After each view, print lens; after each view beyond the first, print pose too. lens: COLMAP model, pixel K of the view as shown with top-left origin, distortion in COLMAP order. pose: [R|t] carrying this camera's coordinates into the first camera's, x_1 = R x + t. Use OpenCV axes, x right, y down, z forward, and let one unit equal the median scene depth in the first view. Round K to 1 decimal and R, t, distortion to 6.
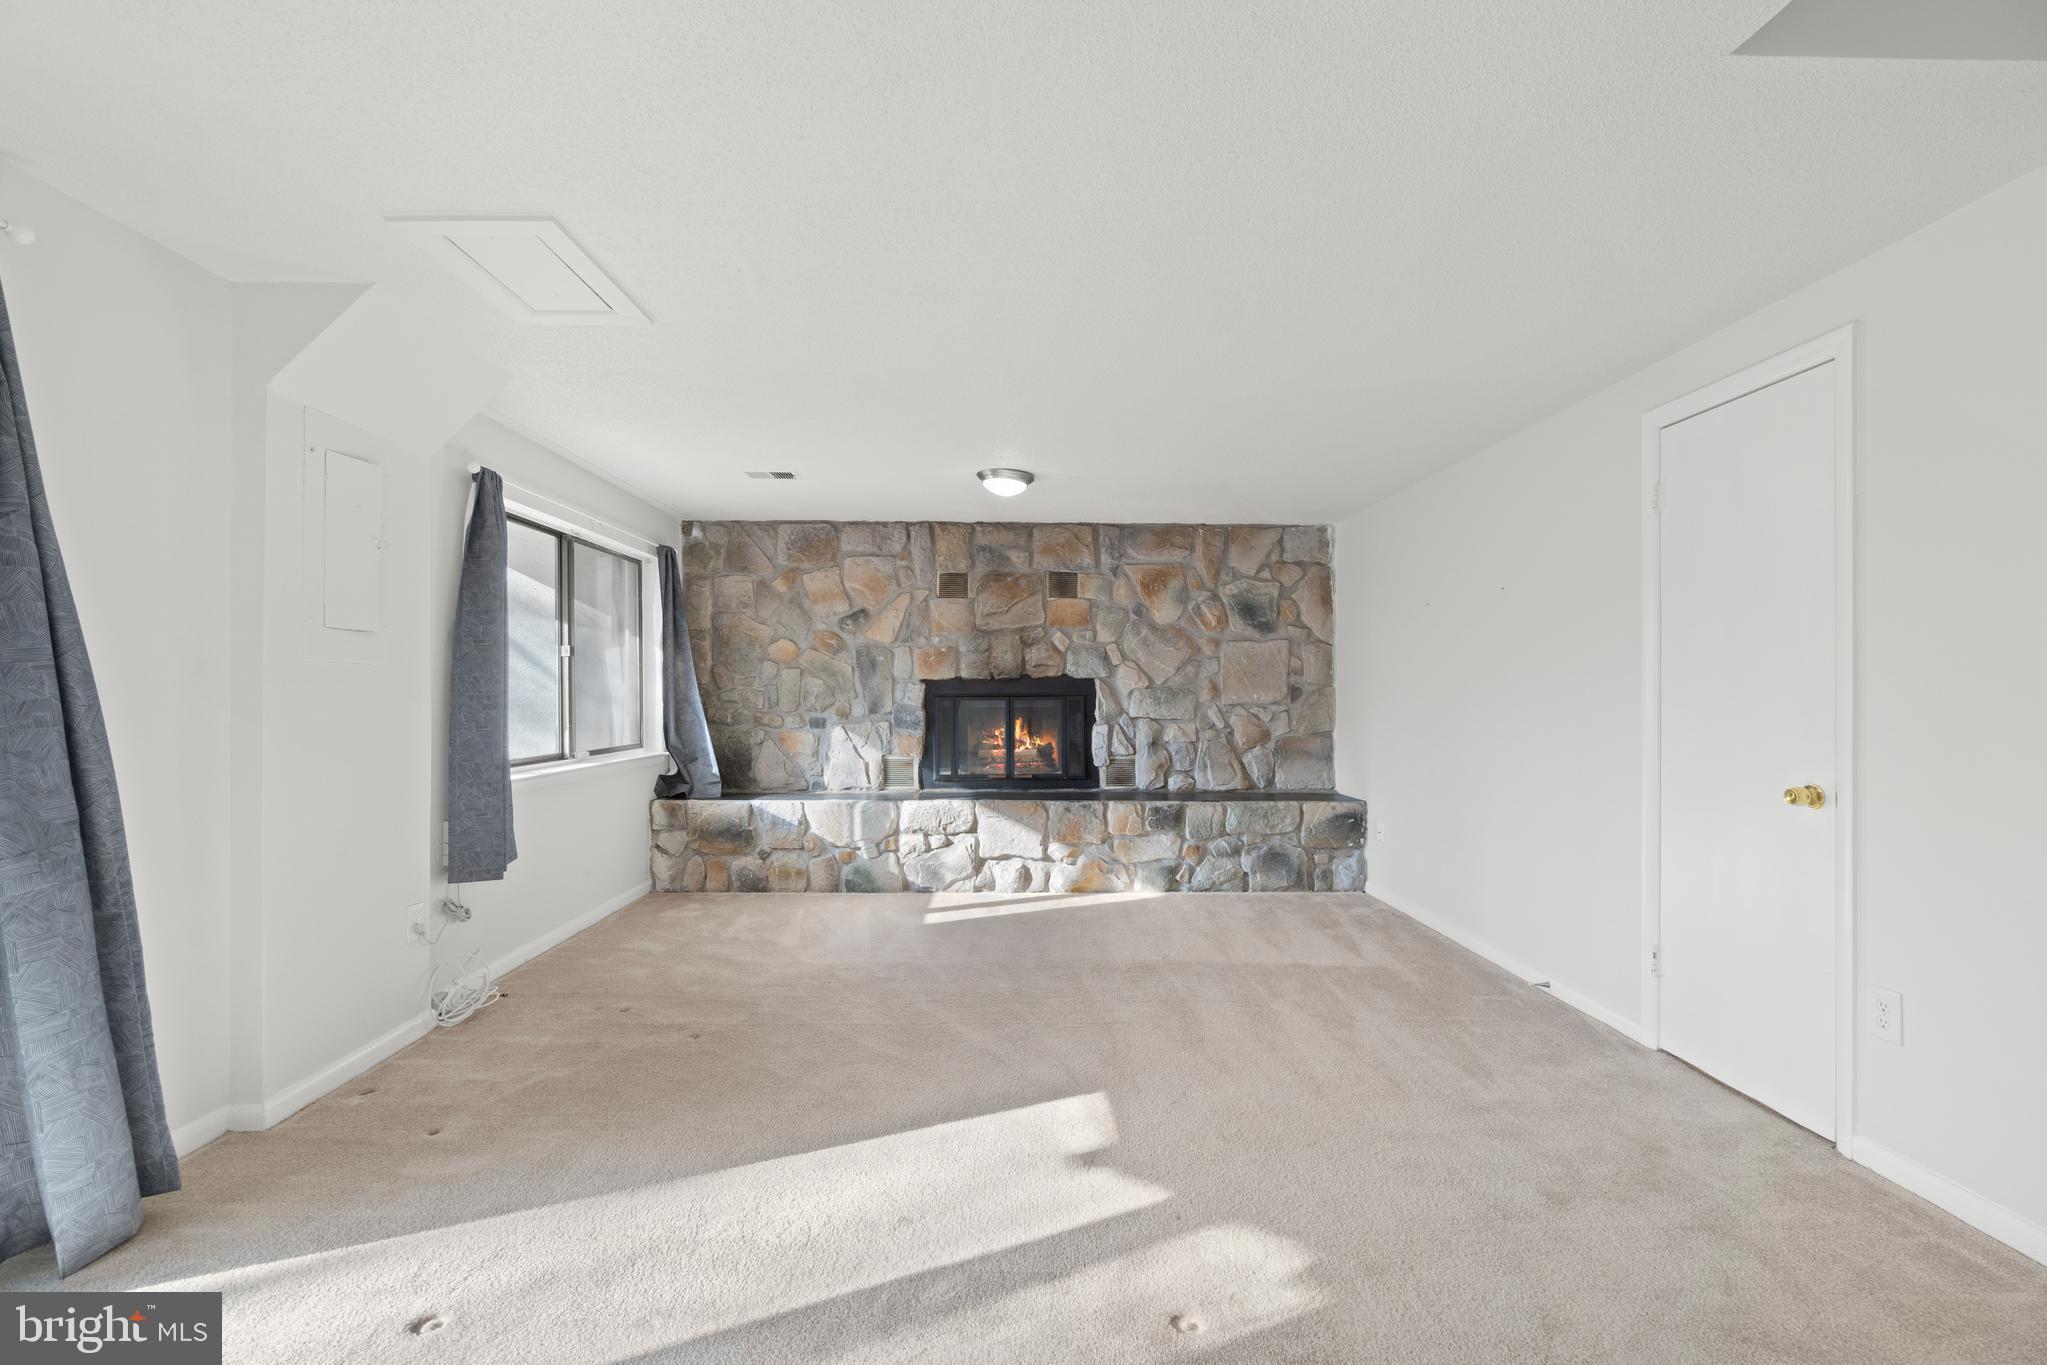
lens RADIAL K [[885.1, 0, 1020.2], [0, 885.1, 689.0], [0, 0, 1]] dist [-0.004791, 0.001323]
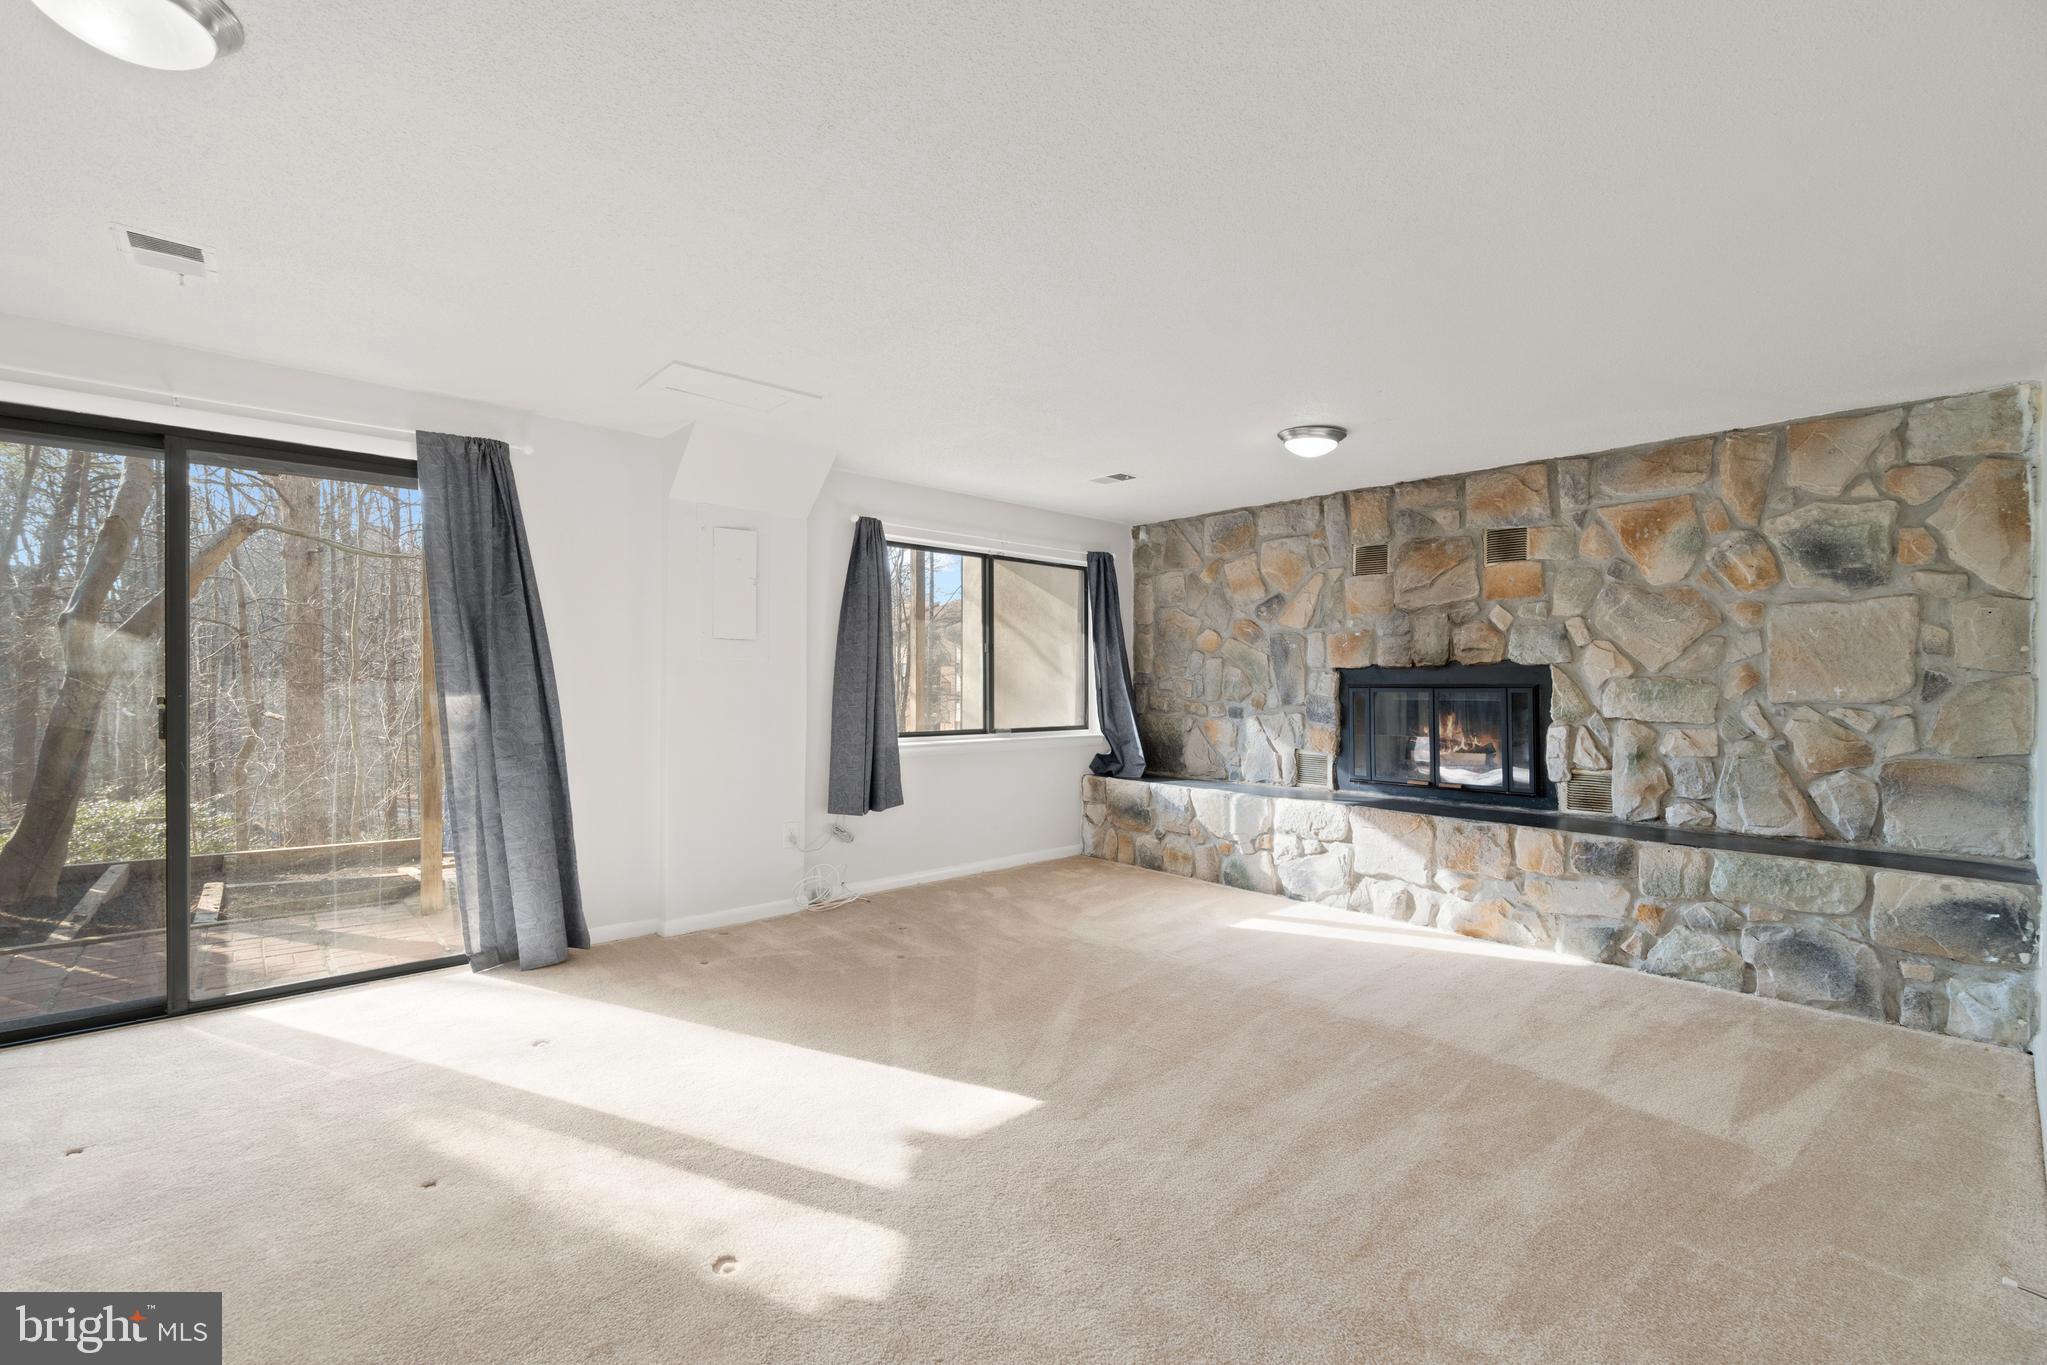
lens RADIAL K [[885.1, 0, 1020.4], [0, 885.1, 686.0], [0, 0, 1]] dist [-0.004791, 0.001323]
pose [[0.657846, 0.006551, -0.753124, 0.388129], [-0.001981, 0.999974, 0.006968, 0.002015], [0.753150, -0.003092, 0.657841, 0.178658]]
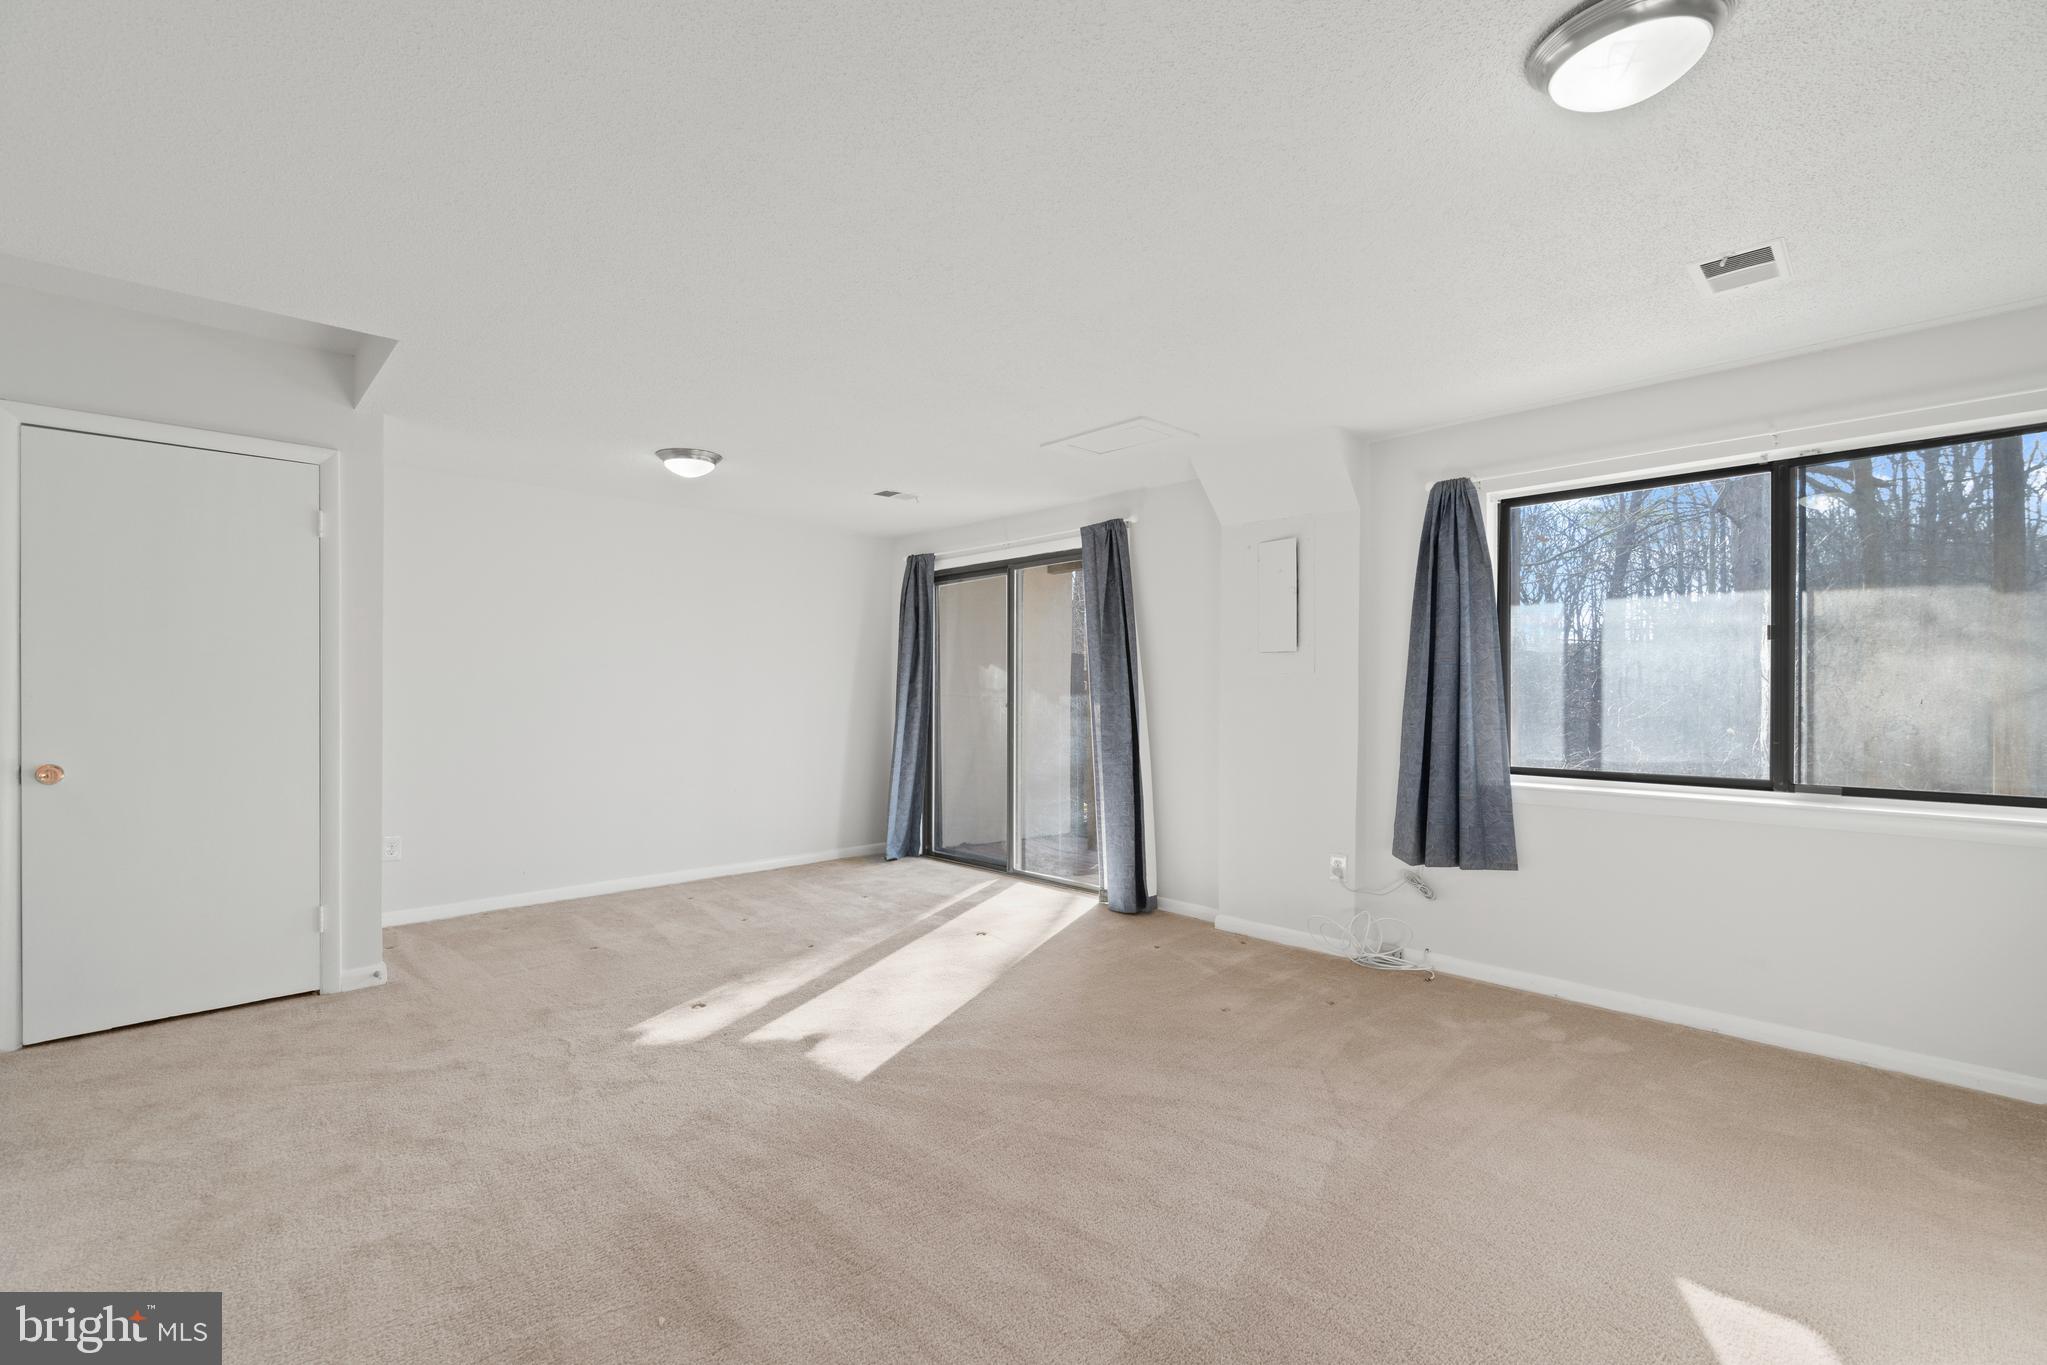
lens RADIAL K [[885.1, 0, 996.4], [0, 885.1, 692.6], [0, 0, 1]] dist [-0.004791, 0.001323]
pose [[-0.747047, -0.001907, -0.664769, 0.323737], [-0.000005, 0.999996, -0.002863, 0.004249], [0.664772, -0.002135, -0.747044, 0.932700]]
